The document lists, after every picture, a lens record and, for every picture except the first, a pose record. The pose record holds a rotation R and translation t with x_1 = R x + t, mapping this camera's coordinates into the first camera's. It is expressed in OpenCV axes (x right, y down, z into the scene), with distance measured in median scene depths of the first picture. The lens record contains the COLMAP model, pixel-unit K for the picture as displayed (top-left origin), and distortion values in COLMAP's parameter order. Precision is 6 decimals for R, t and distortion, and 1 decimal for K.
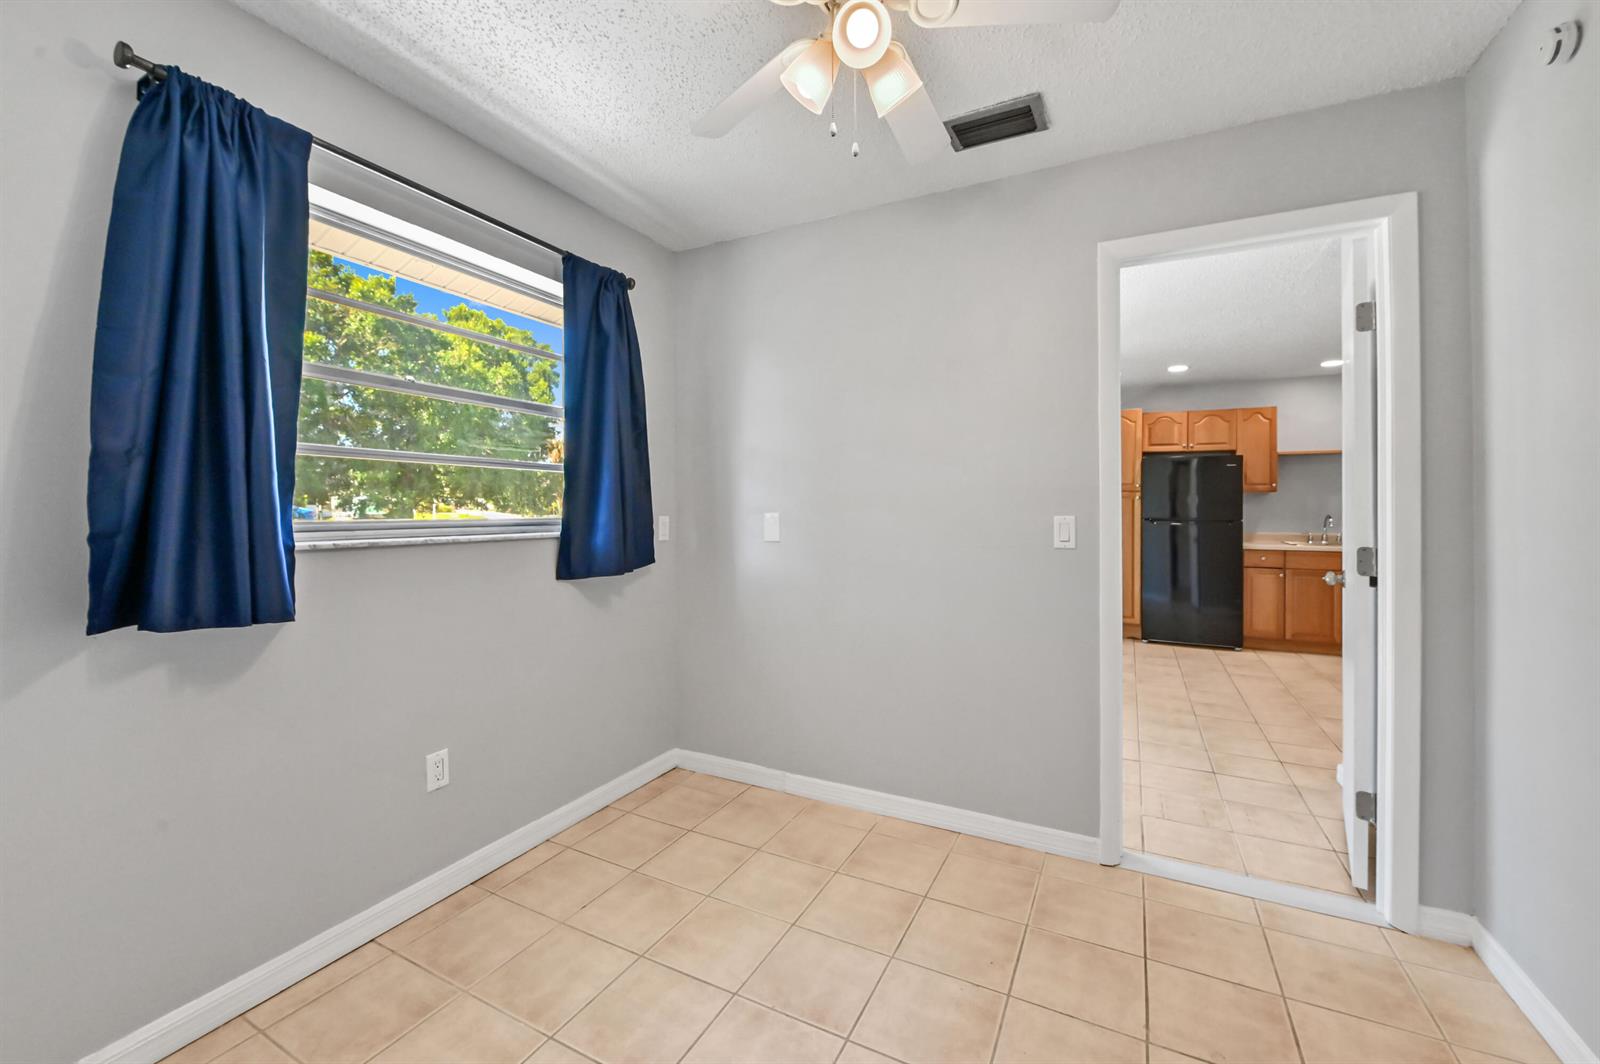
lens RADIAL K [[640.0, 0, 788.2], [0, 640.0, 501.0], [0, 0, 1]] dist [-0.007324, 0.000571]
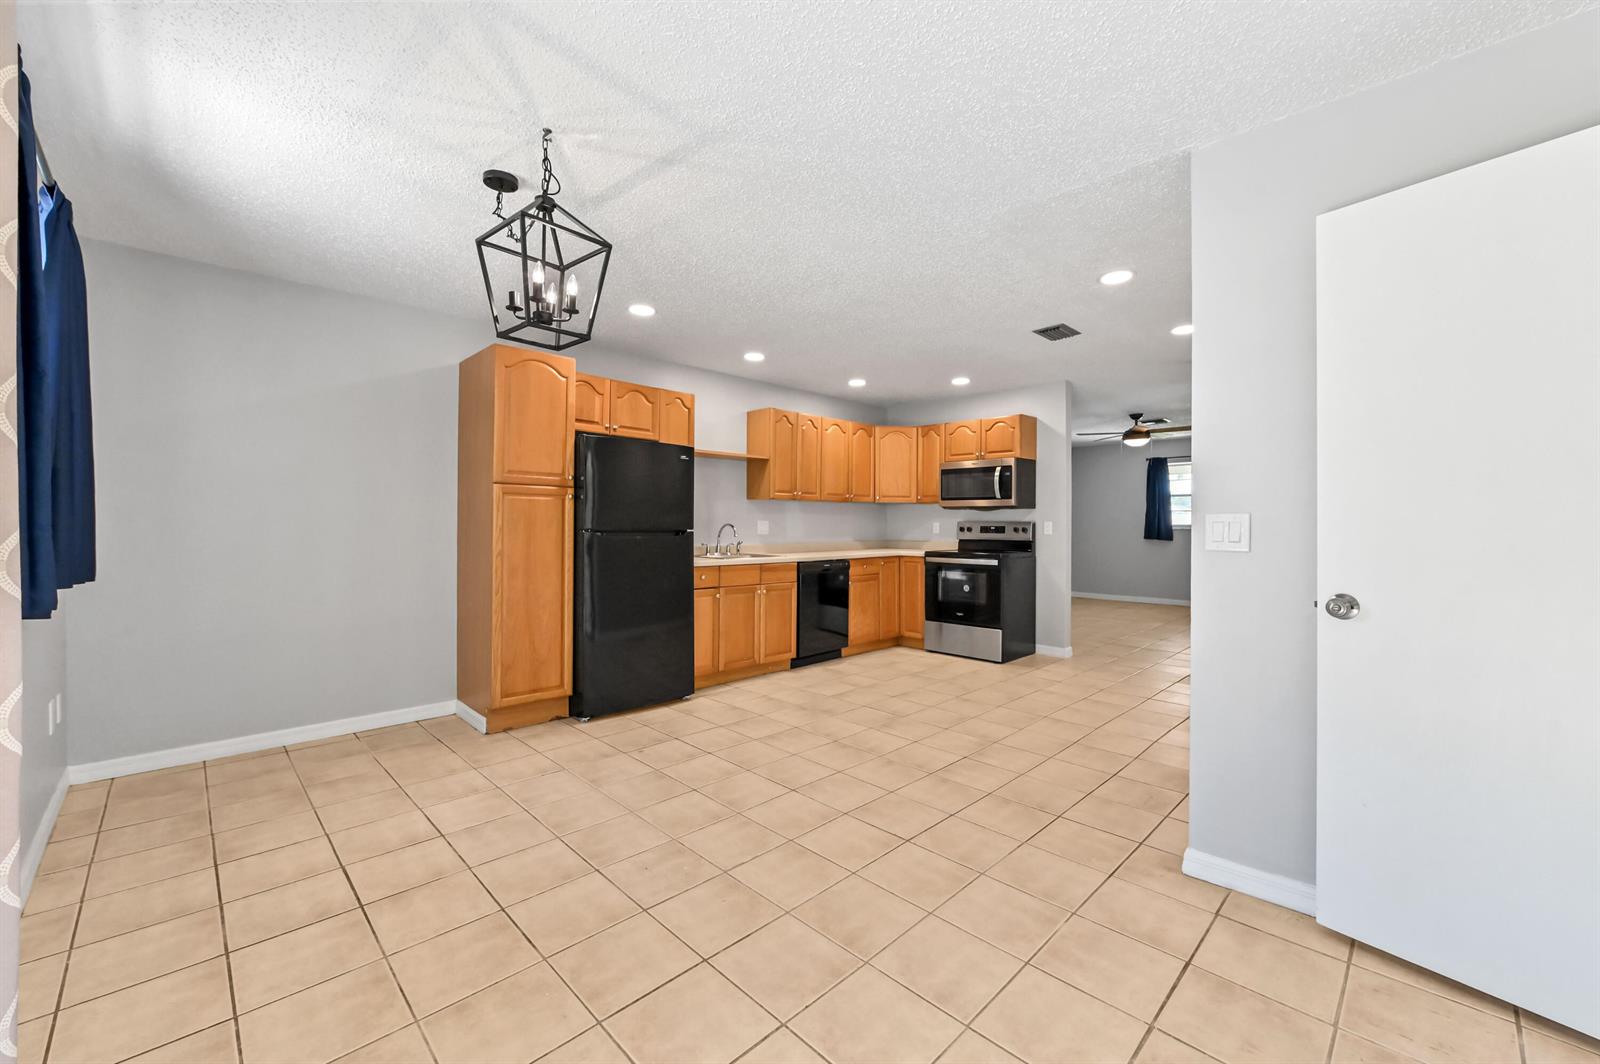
lens RADIAL K [[640.0, 0, 806.0], [0, 640.0, 515.5], [0, 0, 1]] dist [-0.007324, 0.000571]
pose [[0.299585, 0.012065, 0.953993, 0.007924], [-0.011423, 0.999894, -0.009058, 0.017034], [-0.954001, -0.008184, 0.299691, 0.604511]]
